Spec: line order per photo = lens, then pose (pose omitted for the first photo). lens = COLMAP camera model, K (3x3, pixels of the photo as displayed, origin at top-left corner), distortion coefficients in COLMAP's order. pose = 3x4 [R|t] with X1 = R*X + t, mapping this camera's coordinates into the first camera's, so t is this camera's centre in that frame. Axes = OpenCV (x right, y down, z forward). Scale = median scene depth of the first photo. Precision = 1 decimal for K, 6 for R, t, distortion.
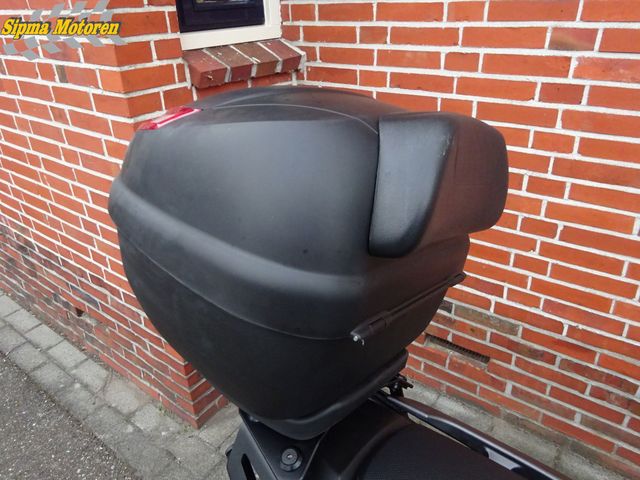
lens RADIAL K [[468.4, 0, 321.2], [0, 468.4, 239.3], [0, 0, 1]] dist [0.006586, -0.011044]
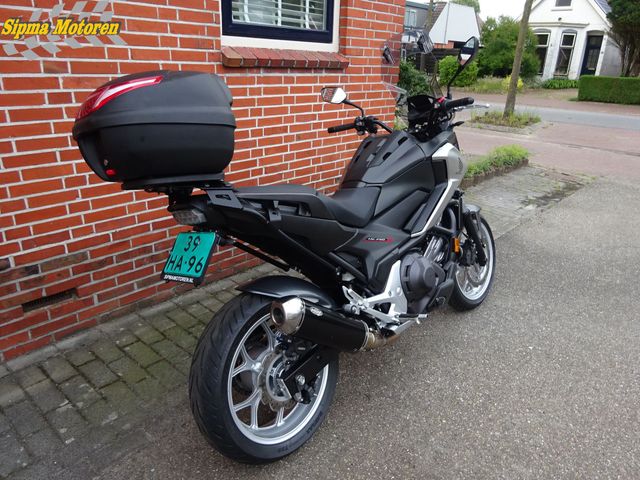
lens RADIAL K [[468.4, 0, 319.3], [0, 468.4, 238.4], [0, 0, 1]] dist [0.006586, -0.011044]
pose [[0.084678, -0.328035, 0.940863, -0.971220], [0.425129, 0.865889, 0.263633, 0.070020], [-0.901163, 0.377664, 0.212779, -0.024959]]
